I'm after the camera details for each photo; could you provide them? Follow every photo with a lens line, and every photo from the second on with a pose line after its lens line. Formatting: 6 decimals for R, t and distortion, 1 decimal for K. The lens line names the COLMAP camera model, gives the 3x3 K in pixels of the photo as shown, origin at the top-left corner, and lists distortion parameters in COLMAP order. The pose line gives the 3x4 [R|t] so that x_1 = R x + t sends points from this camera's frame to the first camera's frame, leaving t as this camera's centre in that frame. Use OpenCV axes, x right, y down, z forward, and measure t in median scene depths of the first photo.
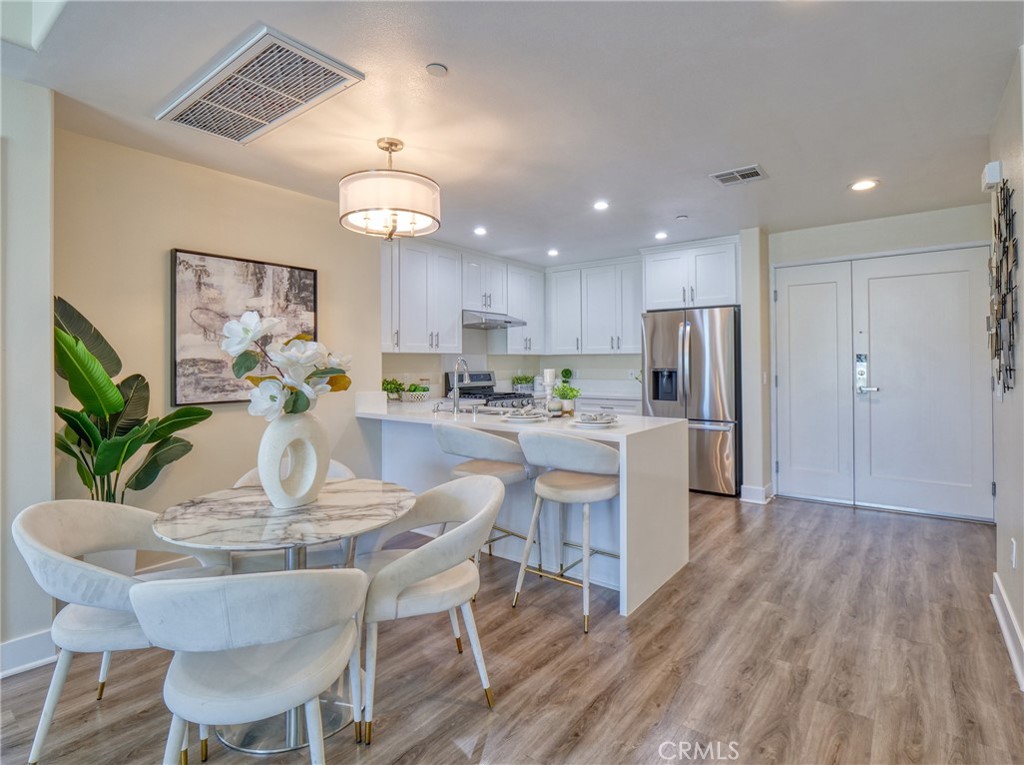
lens RADIAL K [[523.8, 0, 507.0], [0, 523.8, 358.8], [0, 0, 1]] dist [-0.021991, 0.001595]
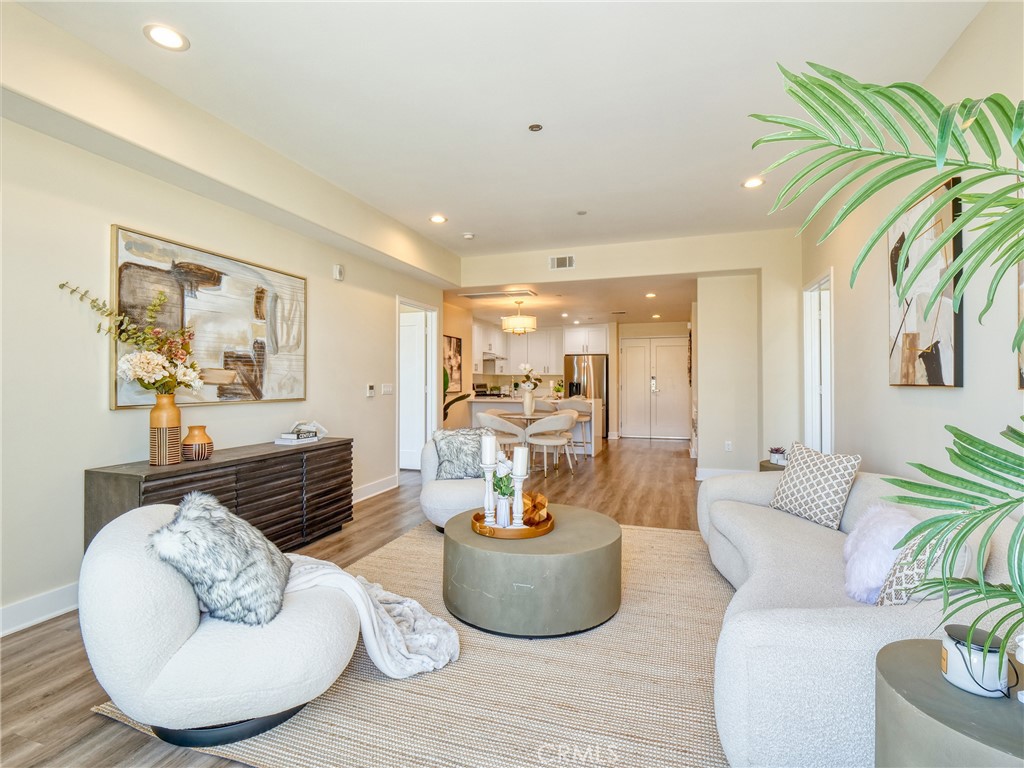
lens RADIAL K [[501.6, 0, 507.7], [0, 501.6, 380.5], [0, 0, 1]] dist [-0.014325, 0.000781]
pose [[0.943522, 0.008516, 0.331200, -0.756182], [-0.009286, 0.999957, 0.000740, 0.015298], [-0.331179, -0.003774, 0.943560, -1.015723]]
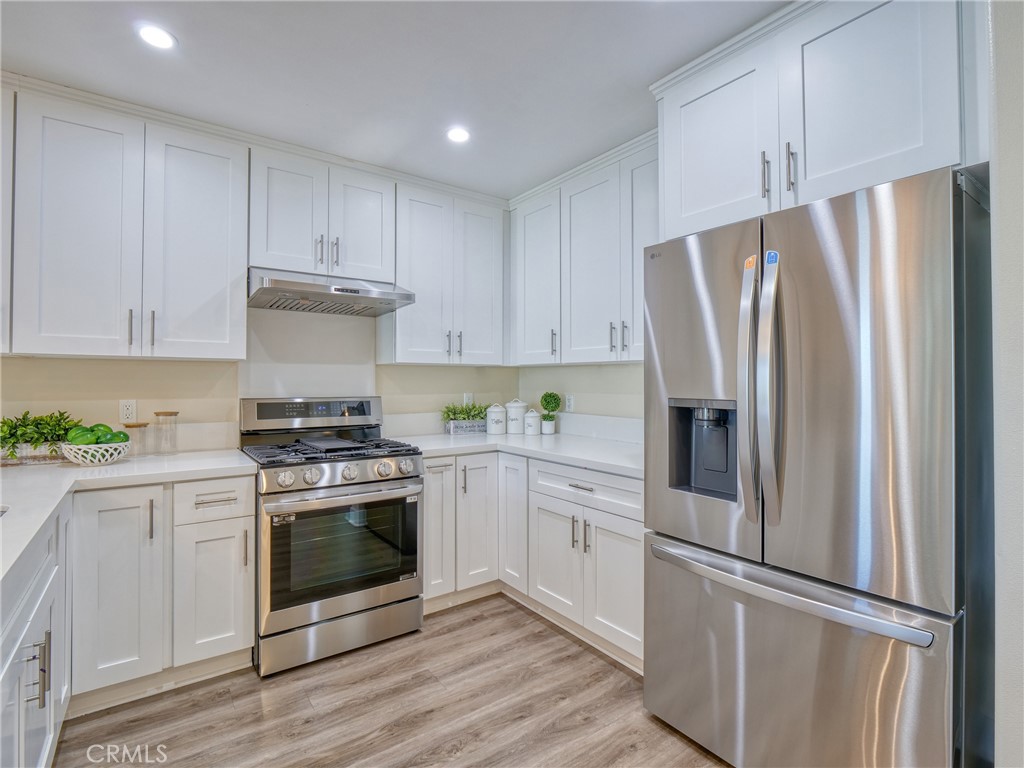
lens RADIAL K [[501.6, 0, 508.3], [0, 501.6, 374.3], [0, 0, 1]] dist [-0.014325, 0.000781]
pose [[0.959132, 0.004515, -0.282922, 0.317354], [-0.005667, 0.999979, -0.003255, 0.004136], [0.282901, 0.004725, 0.959137, 0.759640]]
